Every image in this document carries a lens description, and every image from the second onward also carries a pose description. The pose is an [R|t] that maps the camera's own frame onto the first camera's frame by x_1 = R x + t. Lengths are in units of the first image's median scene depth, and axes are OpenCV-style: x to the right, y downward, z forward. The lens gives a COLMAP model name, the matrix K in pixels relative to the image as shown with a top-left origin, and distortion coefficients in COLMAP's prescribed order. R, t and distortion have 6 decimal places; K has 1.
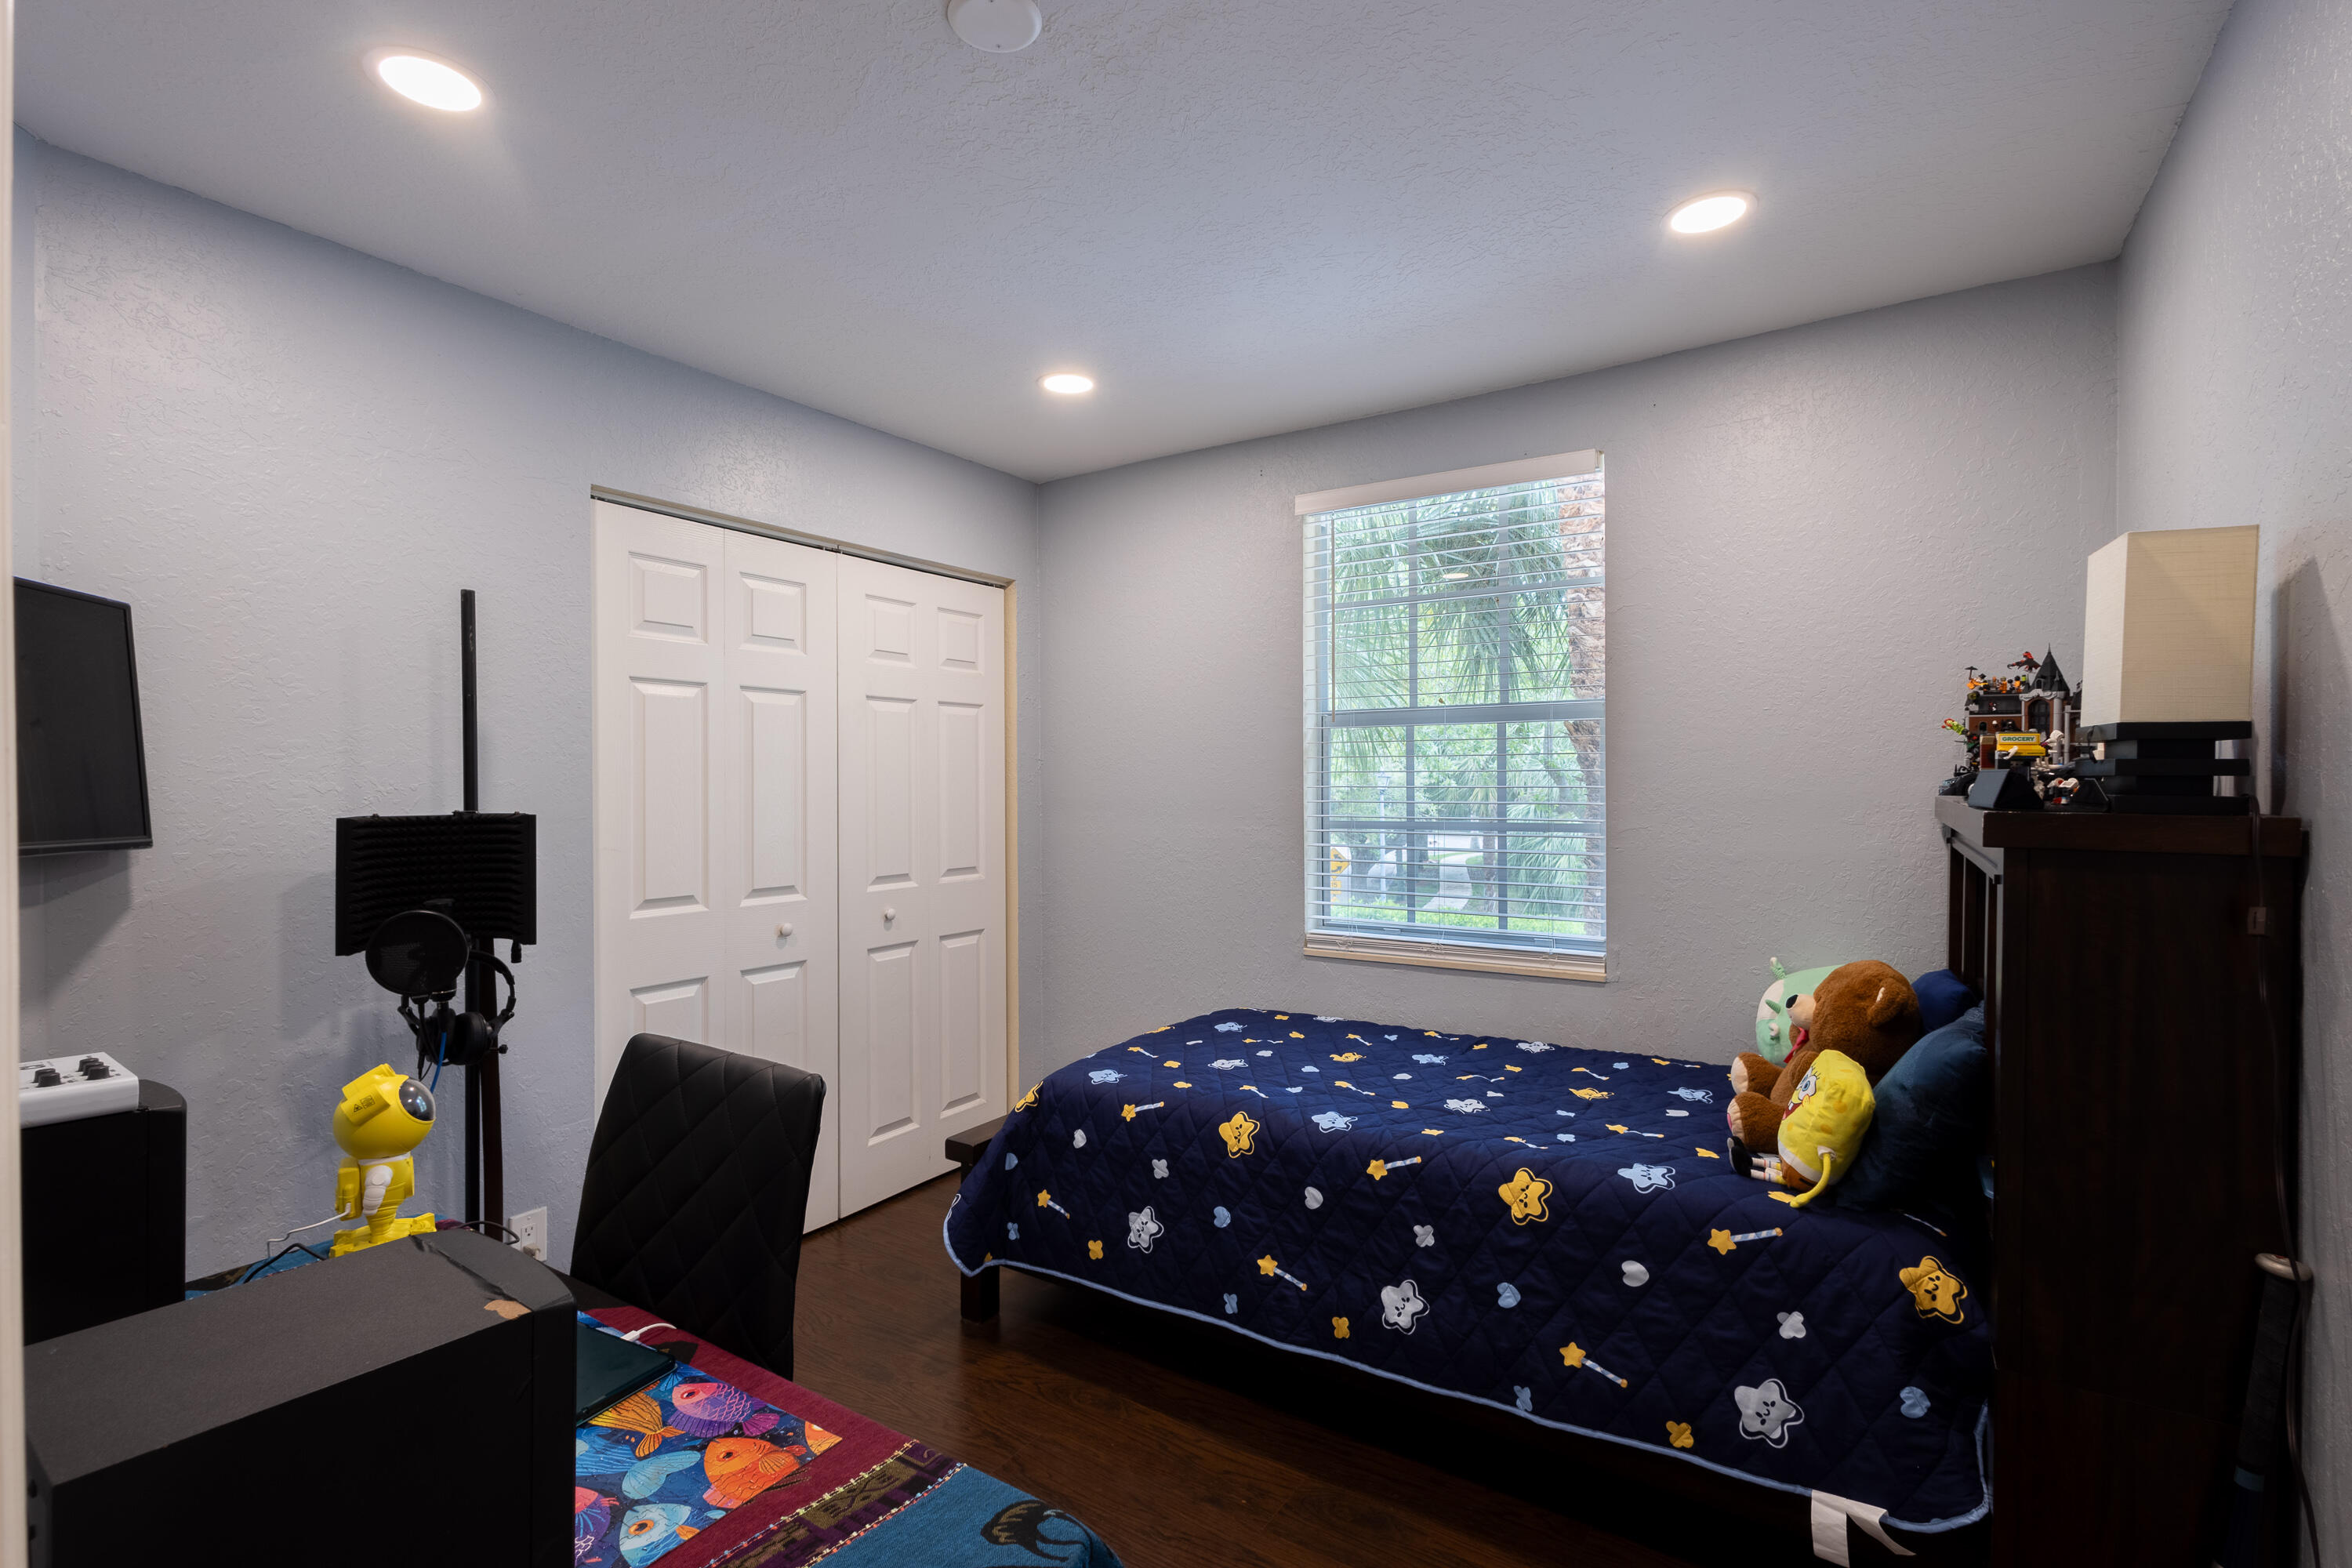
lens RADIAL K [[1071.1, 0, 1127.3], [0, 1071.1, 802.9], [0, 0, 1]] dist [0.001529, -0.000592]
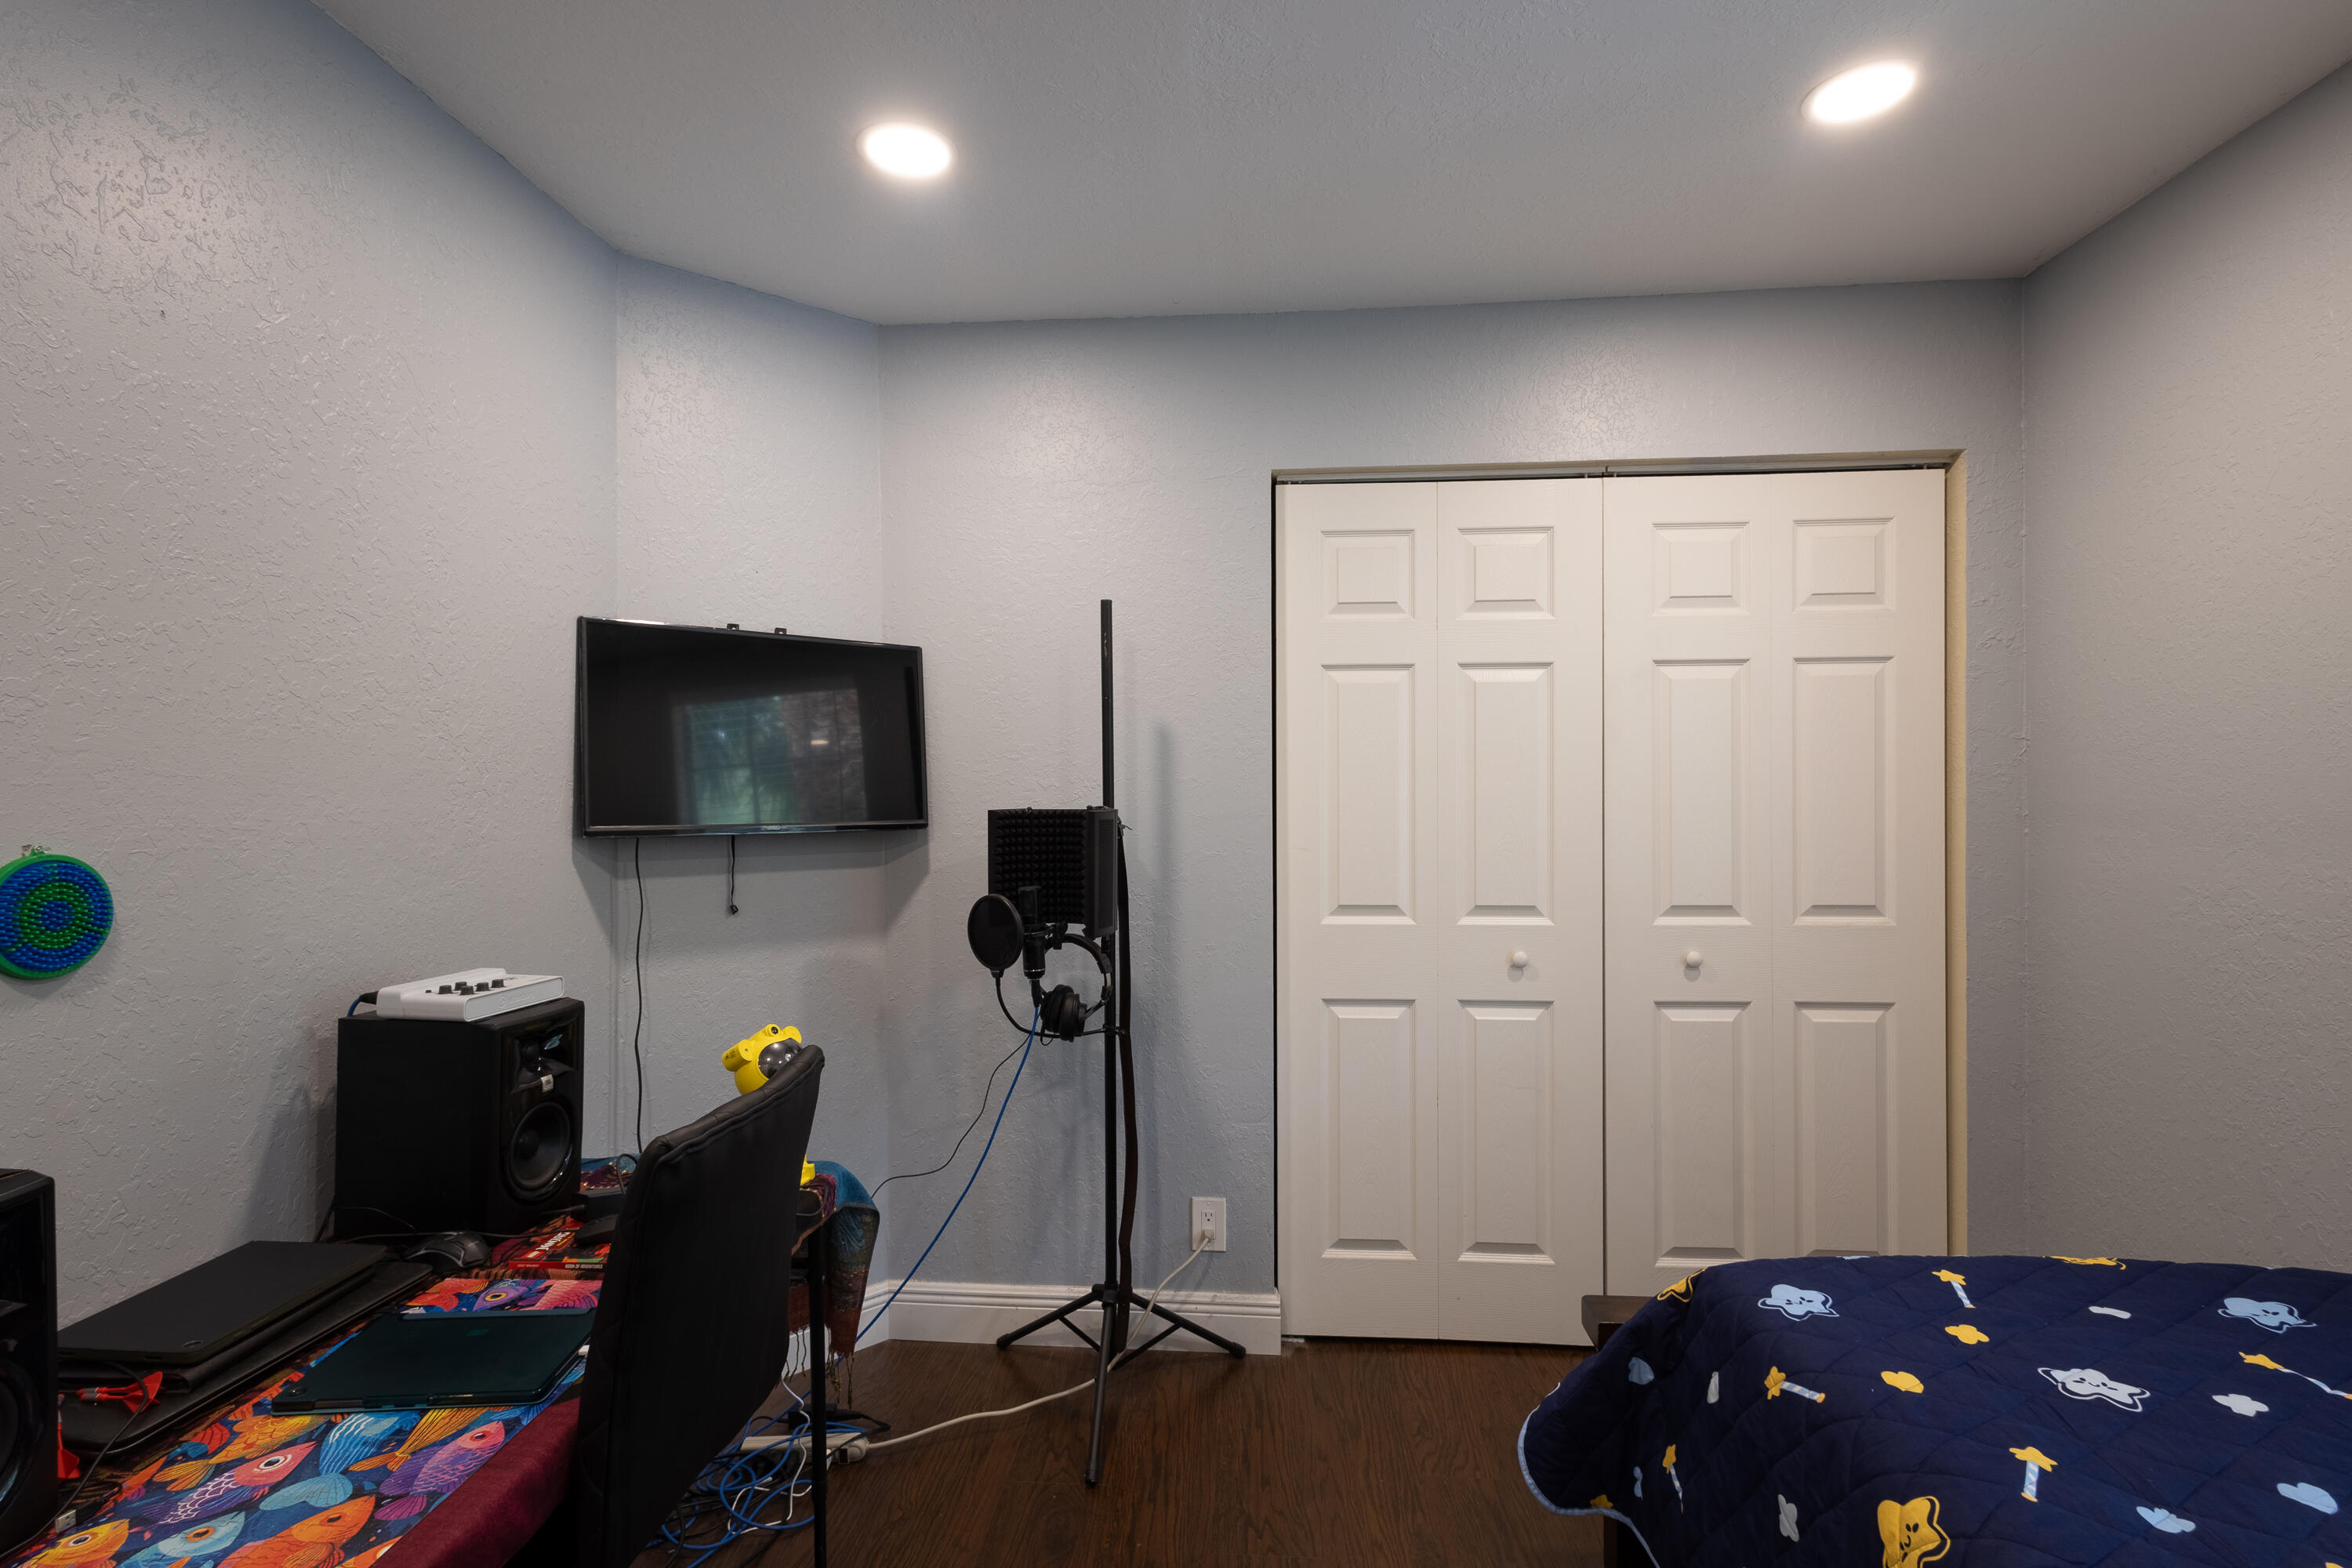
lens RADIAL K [[1071.1, 0, 1127.3], [0, 1071.1, 802.9], [0, 0, 1]] dist [0.001529, -0.000592]
pose [[0.513963, 0.019011, -0.857602, 0.238849], [-0.013387, 0.999810, 0.014141, -0.008271], [0.857708, 0.004213, 0.514120, 0.353022]]
